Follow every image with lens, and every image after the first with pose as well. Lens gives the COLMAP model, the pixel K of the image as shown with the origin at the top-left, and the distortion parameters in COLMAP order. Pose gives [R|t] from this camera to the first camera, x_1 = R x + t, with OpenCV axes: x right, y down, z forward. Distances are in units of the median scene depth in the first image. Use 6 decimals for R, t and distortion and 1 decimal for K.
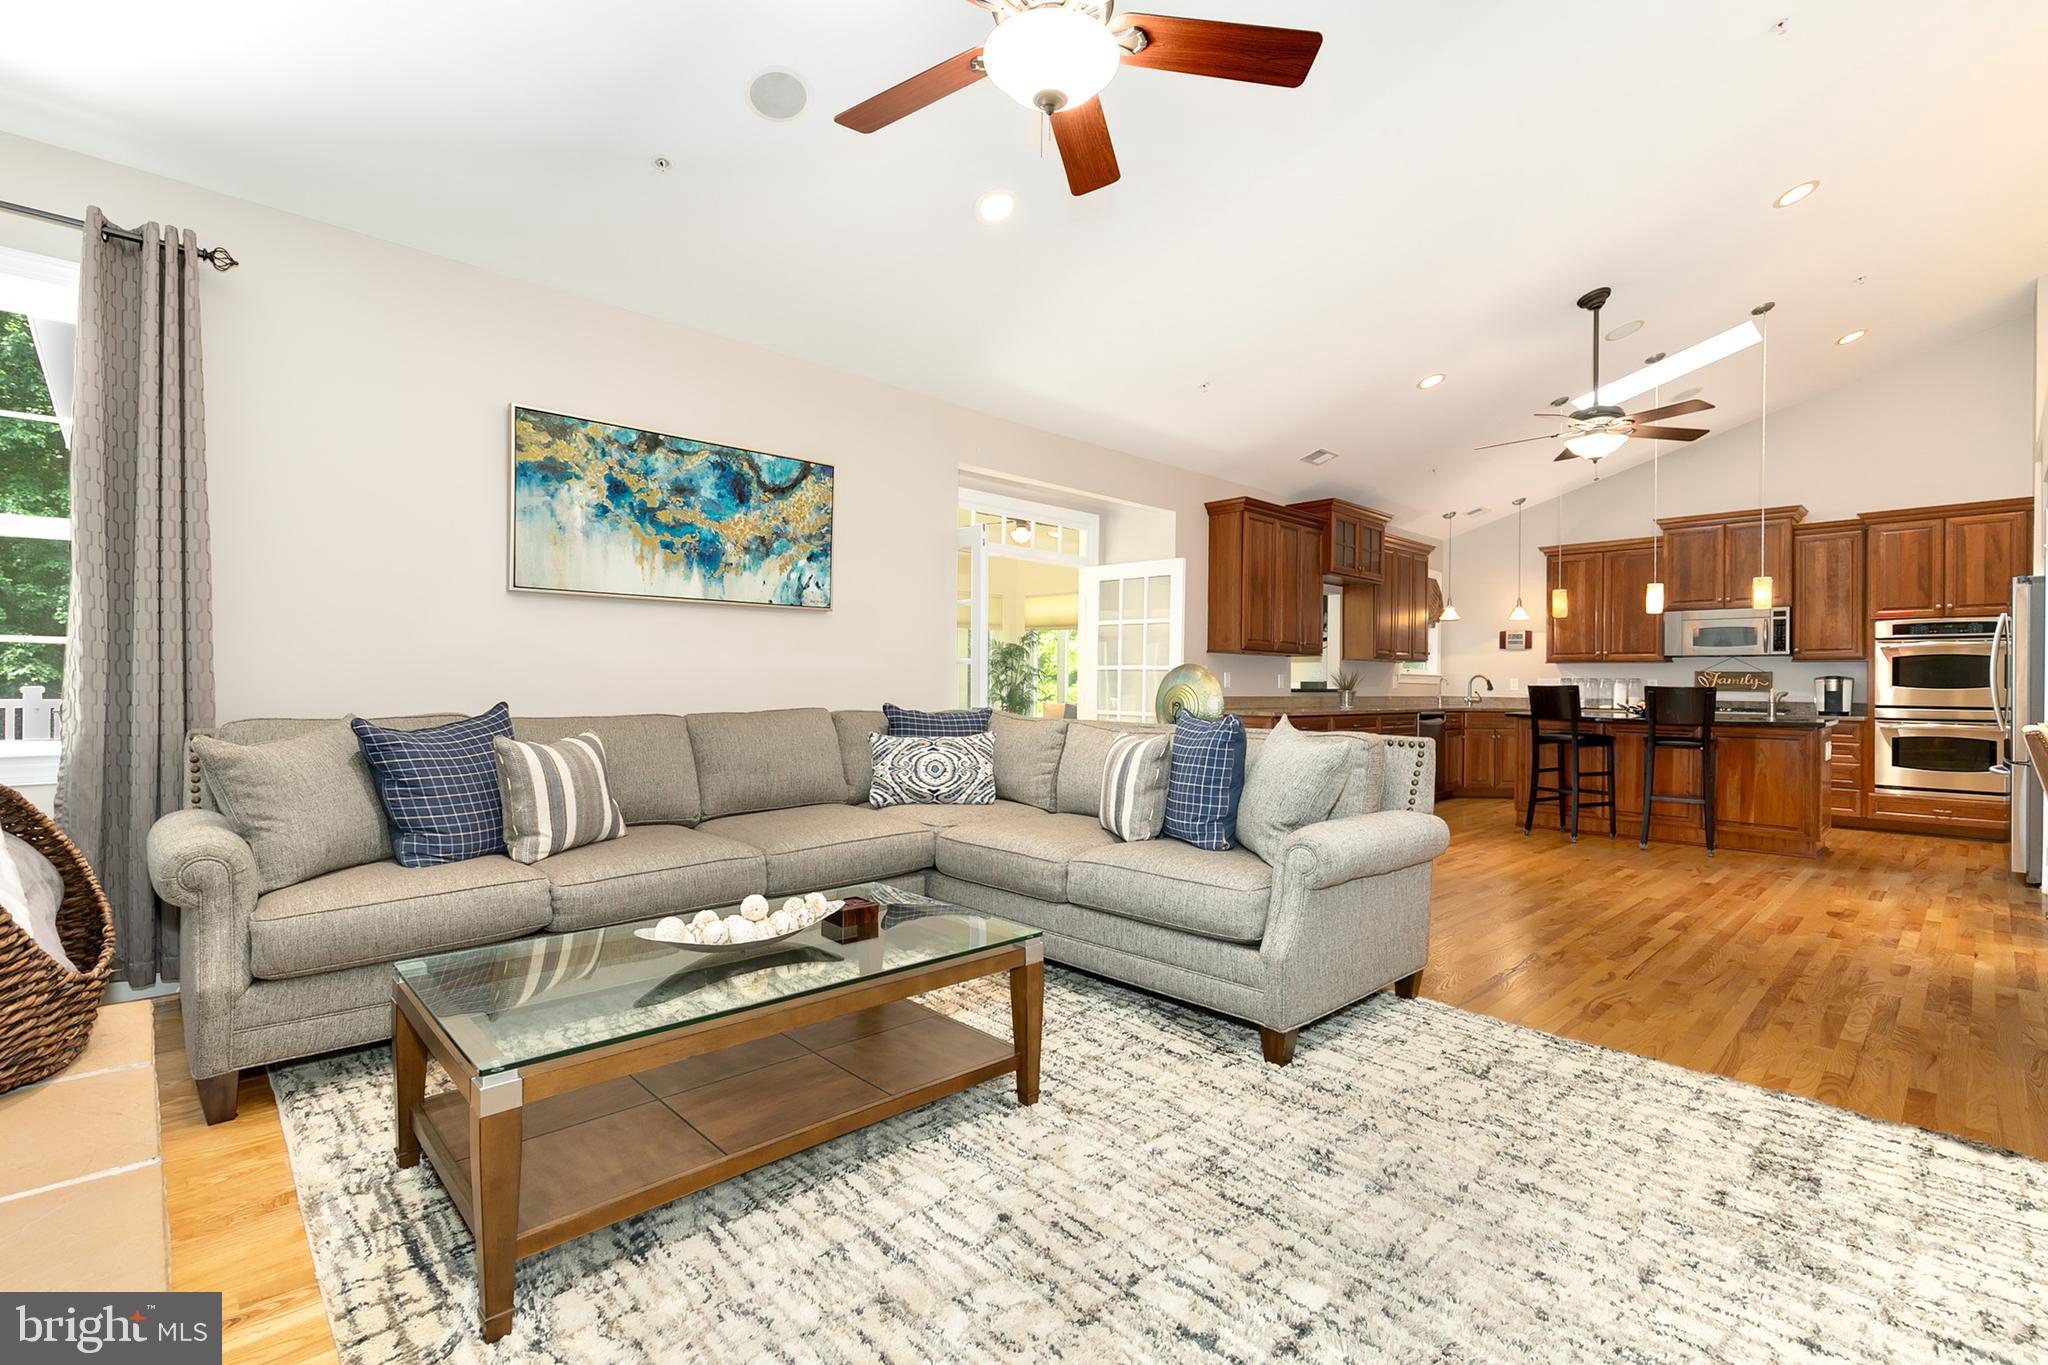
lens RADIAL K [[928.7, 0, 1014.8], [0, 928.7, 682.2], [0, 0, 1]] dist [0.010009, -0.002283]
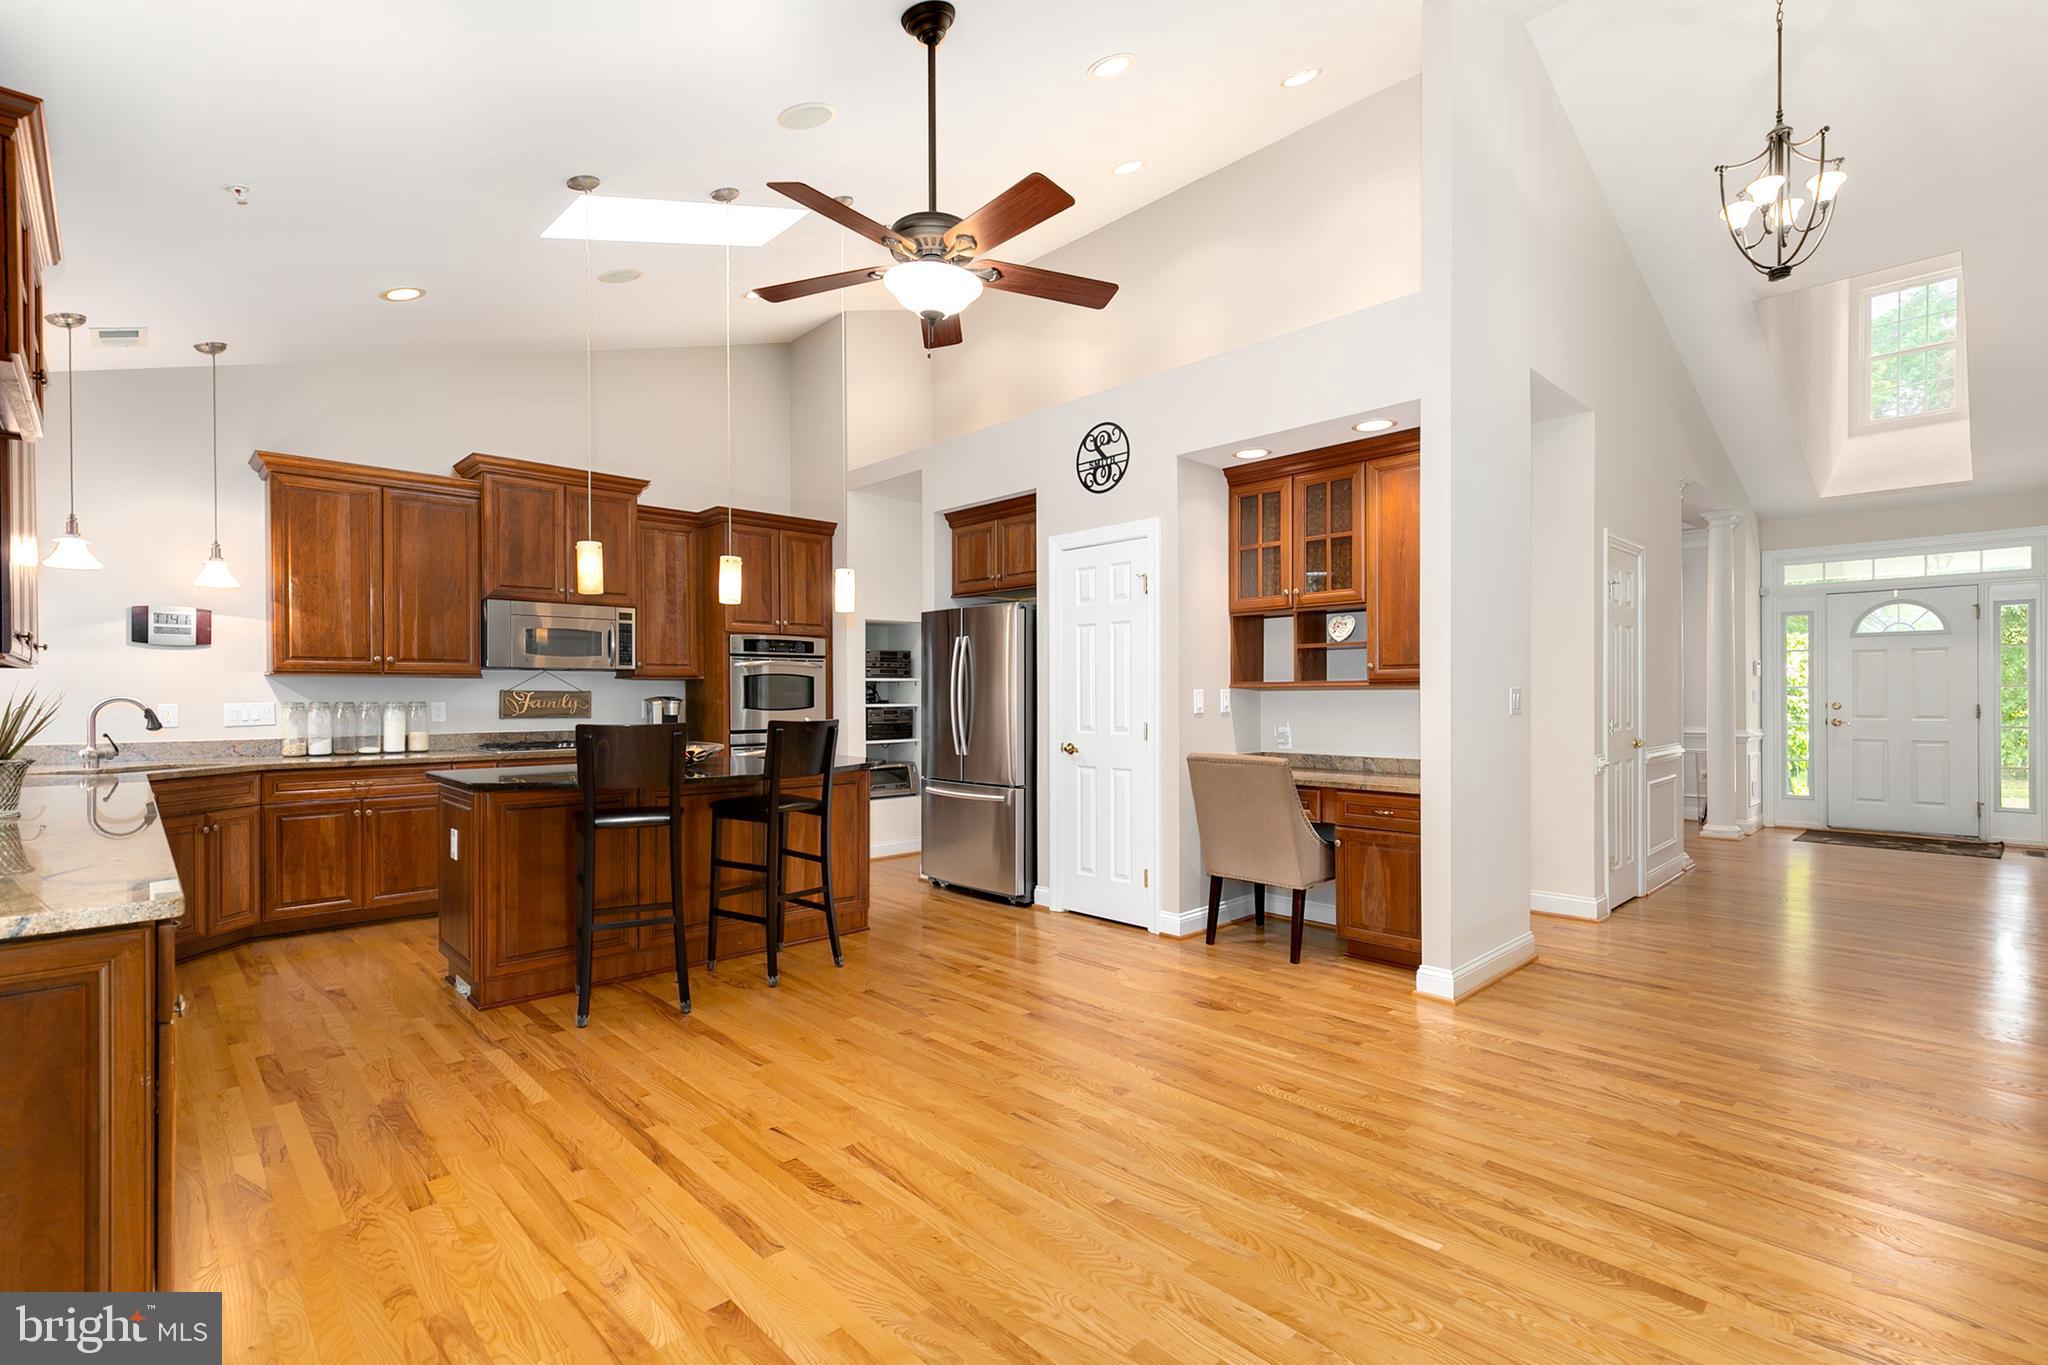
lens RADIAL K [[928.7, 0, 1013.5], [0, 928.7, 700.7], [0, 0, 1]] dist [0.010009, -0.002283]
pose [[0.007842, -0.015814, 0.999844, 0.054209], [0.002911, 0.999871, 0.015792, -0.015968], [-0.999965, 0.002787, 0.007887, 0.719869]]
